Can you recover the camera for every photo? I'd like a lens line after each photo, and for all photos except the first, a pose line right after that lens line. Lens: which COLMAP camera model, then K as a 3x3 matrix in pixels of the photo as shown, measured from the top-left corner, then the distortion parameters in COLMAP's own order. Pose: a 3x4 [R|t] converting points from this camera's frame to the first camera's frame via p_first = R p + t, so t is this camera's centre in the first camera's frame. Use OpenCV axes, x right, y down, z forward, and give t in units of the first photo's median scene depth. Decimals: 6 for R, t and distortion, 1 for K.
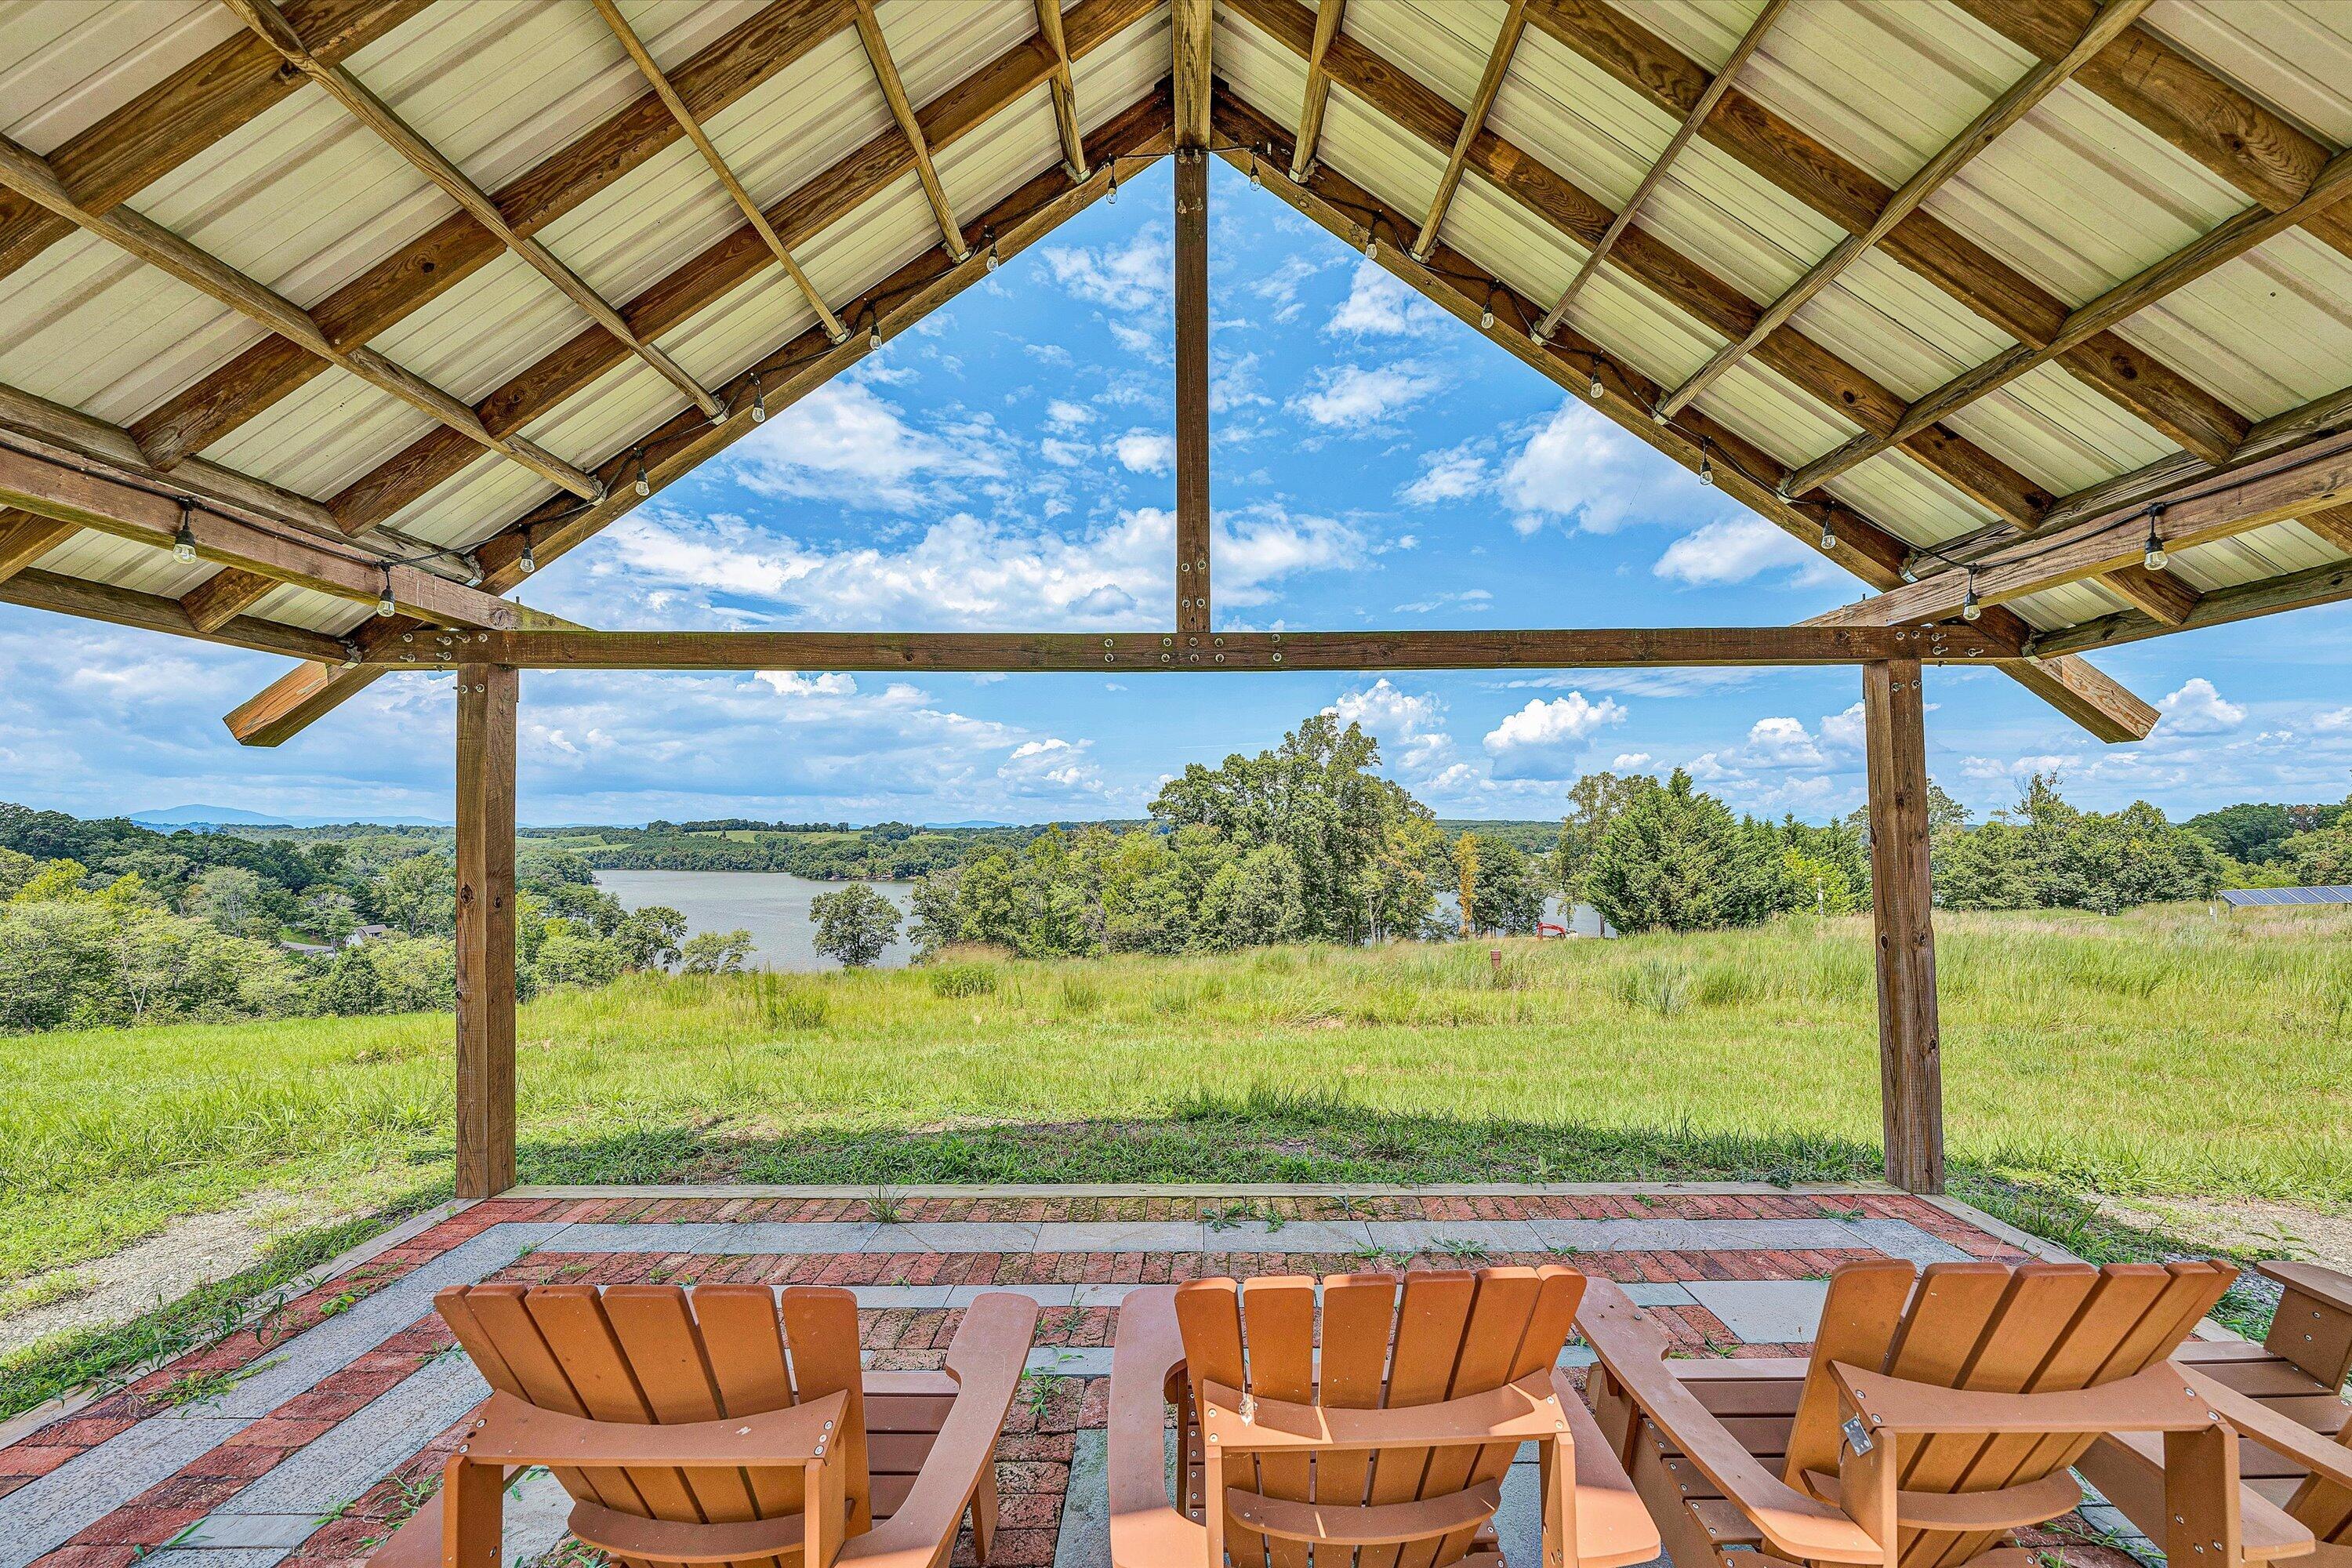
lens RADIAL K [[862.6, 0, 1166.2], [0, 862.6, 838.9], [0, 0, 1]] dist [-0.004842, 0.000007]
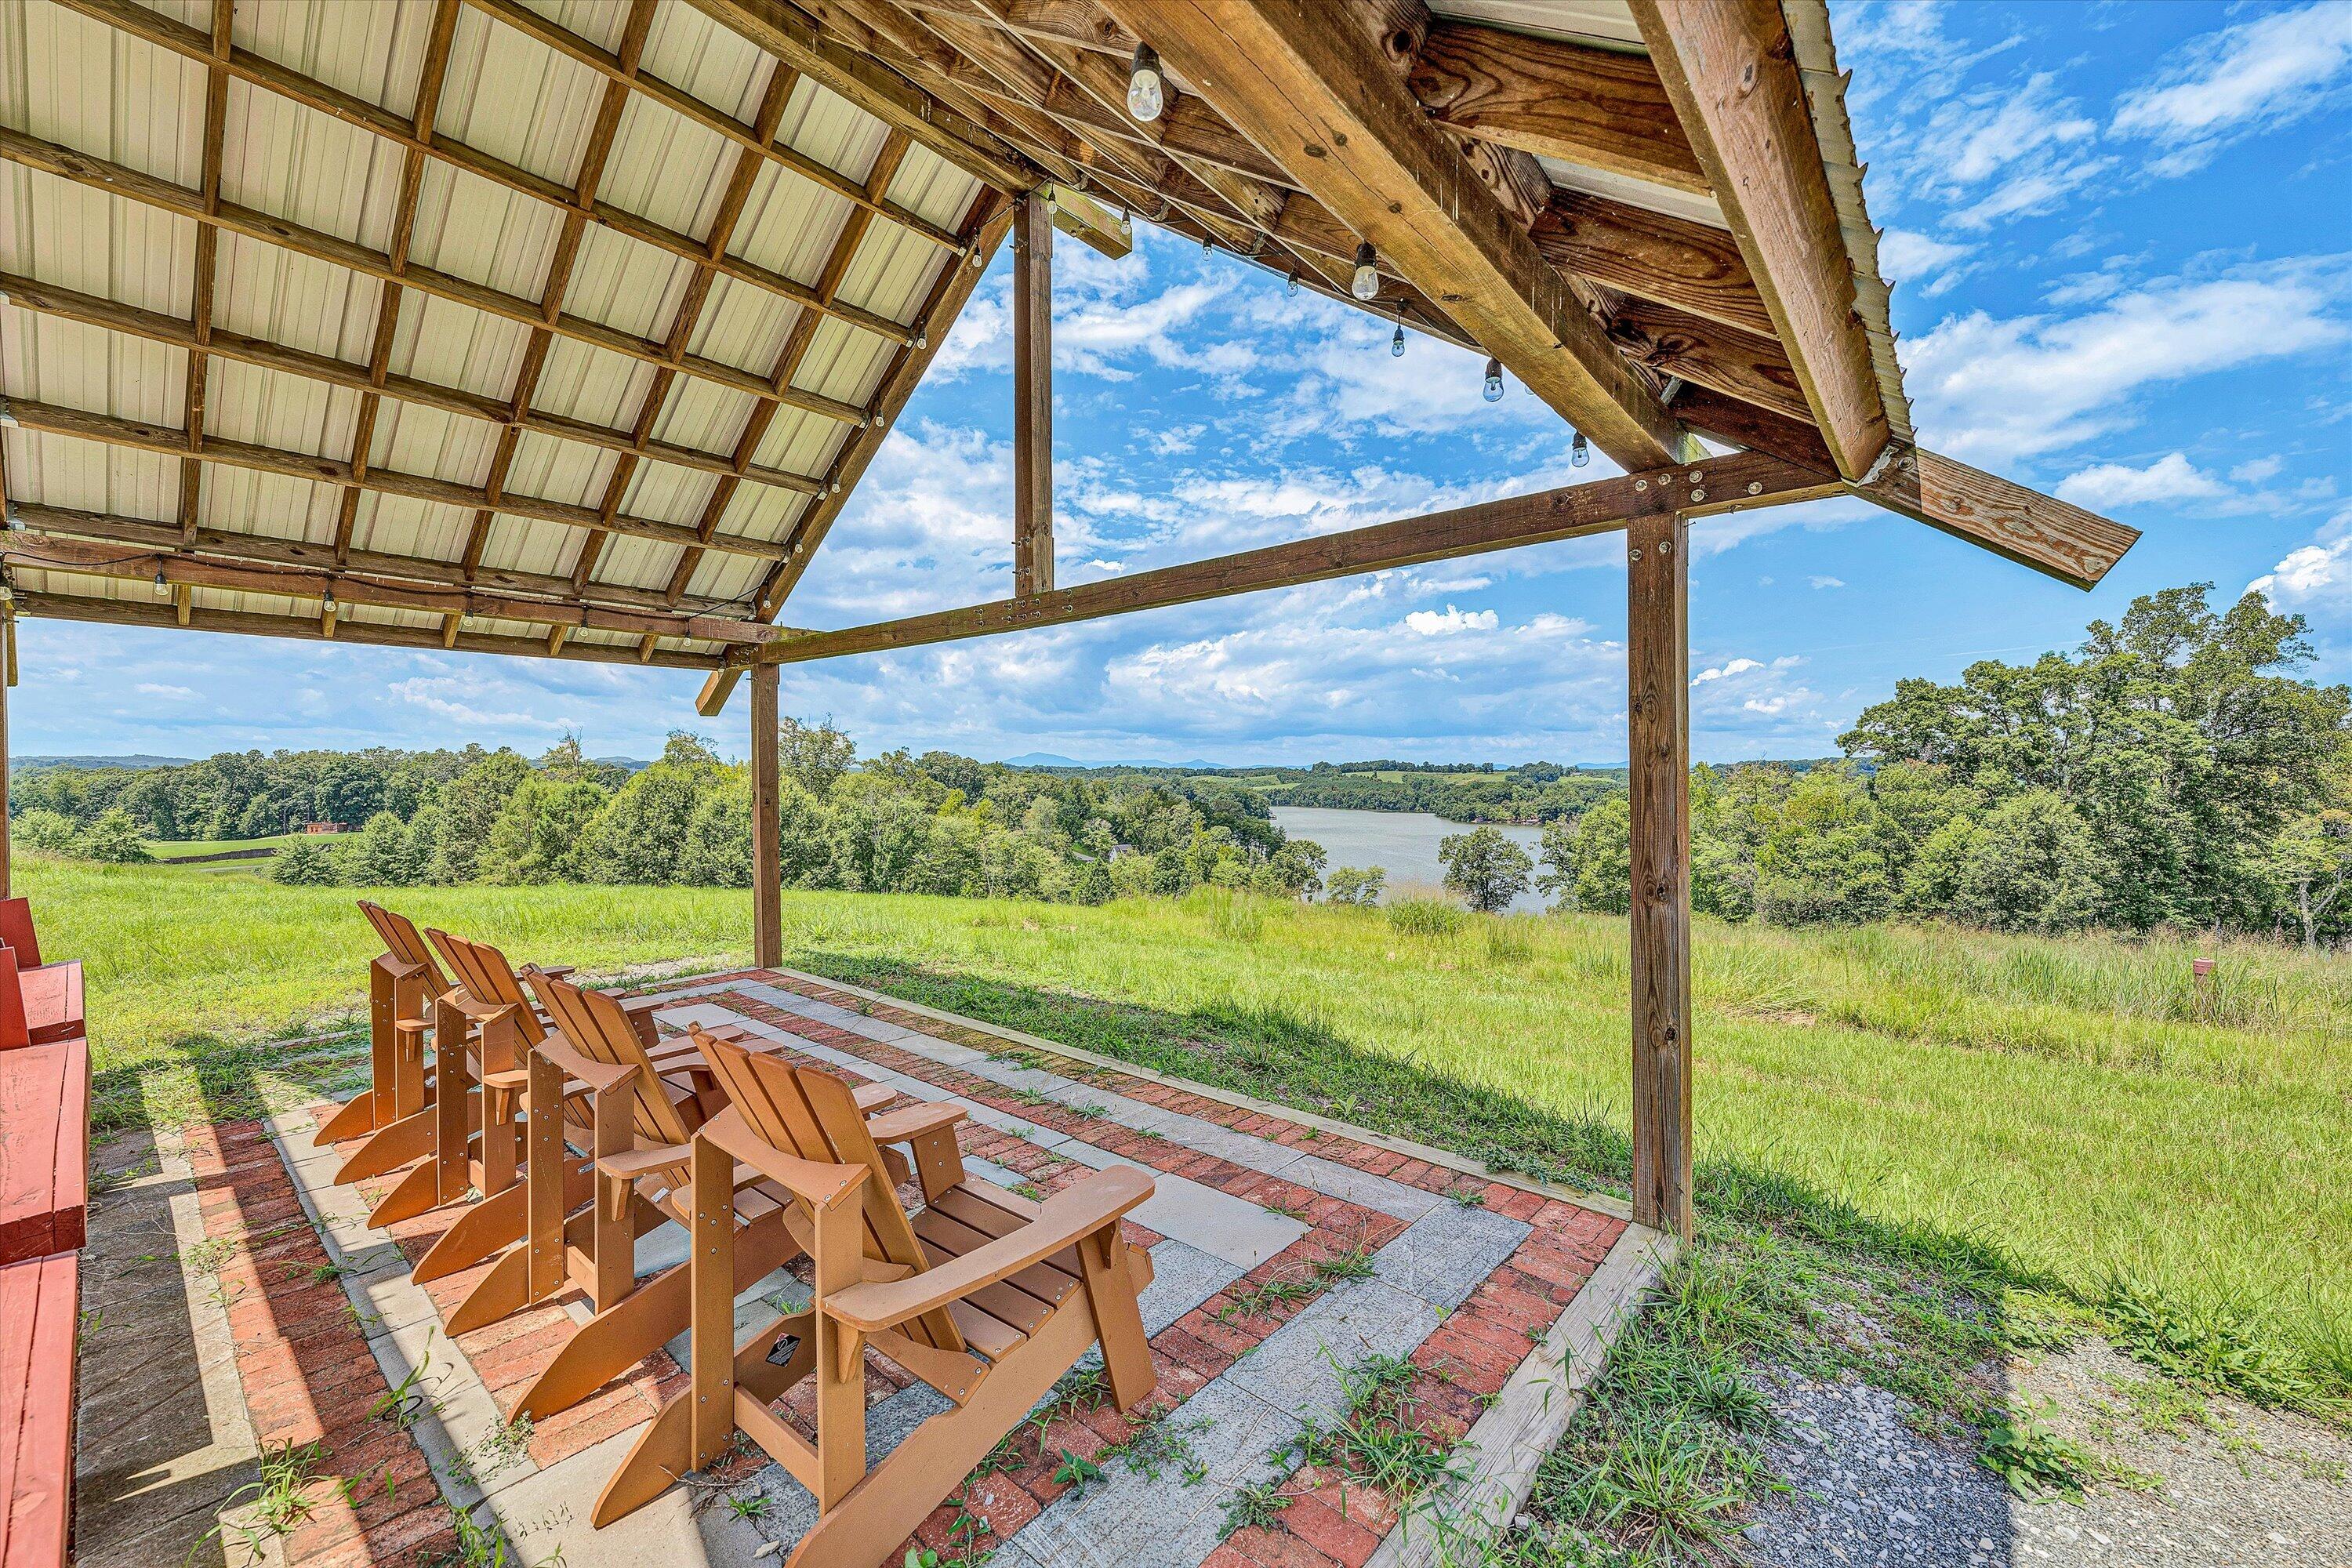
lens RADIAL K [[916.8, 0, 1177.5], [0, 916.8, 806.5], [0, 0, 1]] dist [-0.000504, -0.000023]
pose [[0.762664, 0.025756, -0.646282, 0.054336], [-0.007520, 0.999492, 0.030958, 0.001124], [0.646752, -0.018750, 0.762470, 0.006312]]
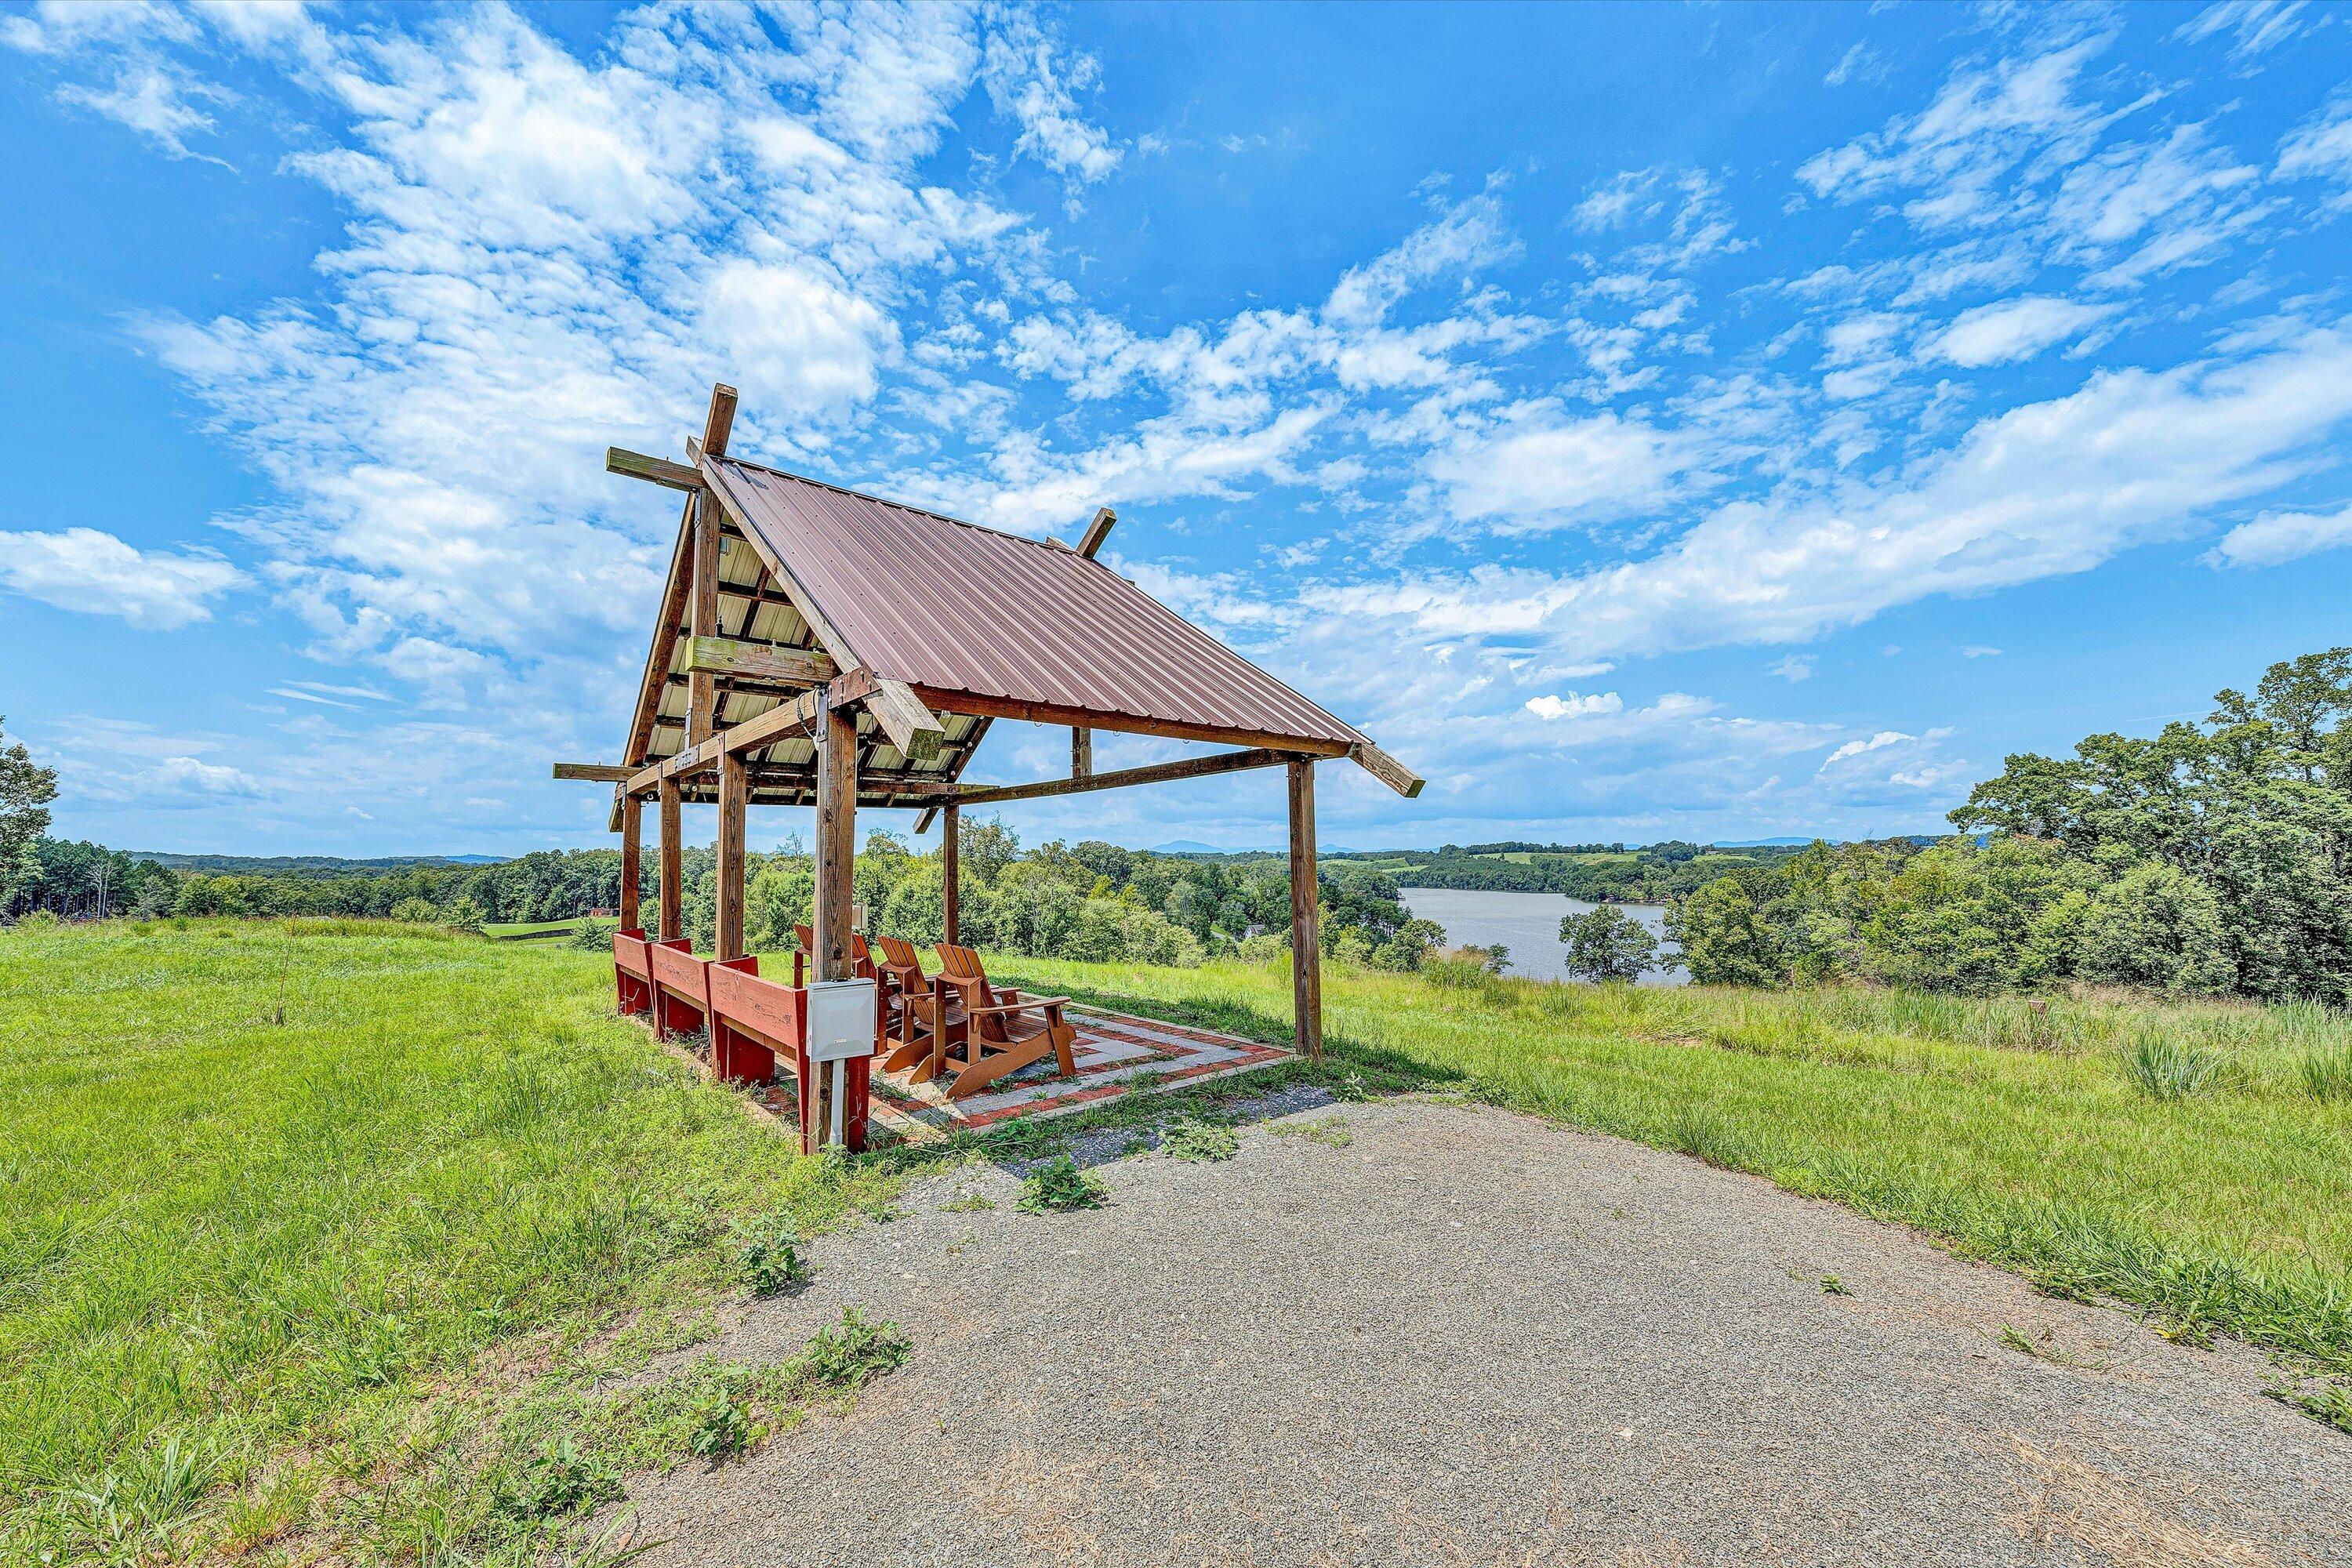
lens RADIAL K [[862.6, 0, 1166.2], [0, 862.6, 838.9], [0, 0, 1]] dist [-0.004842, 0.000007]
pose [[0.641966, -0.025257, -0.766317, 0.106287], [0.006153, 0.999595, -0.027791, 0.000322], [0.766709, 0.013126, 0.641861, -0.019821]]
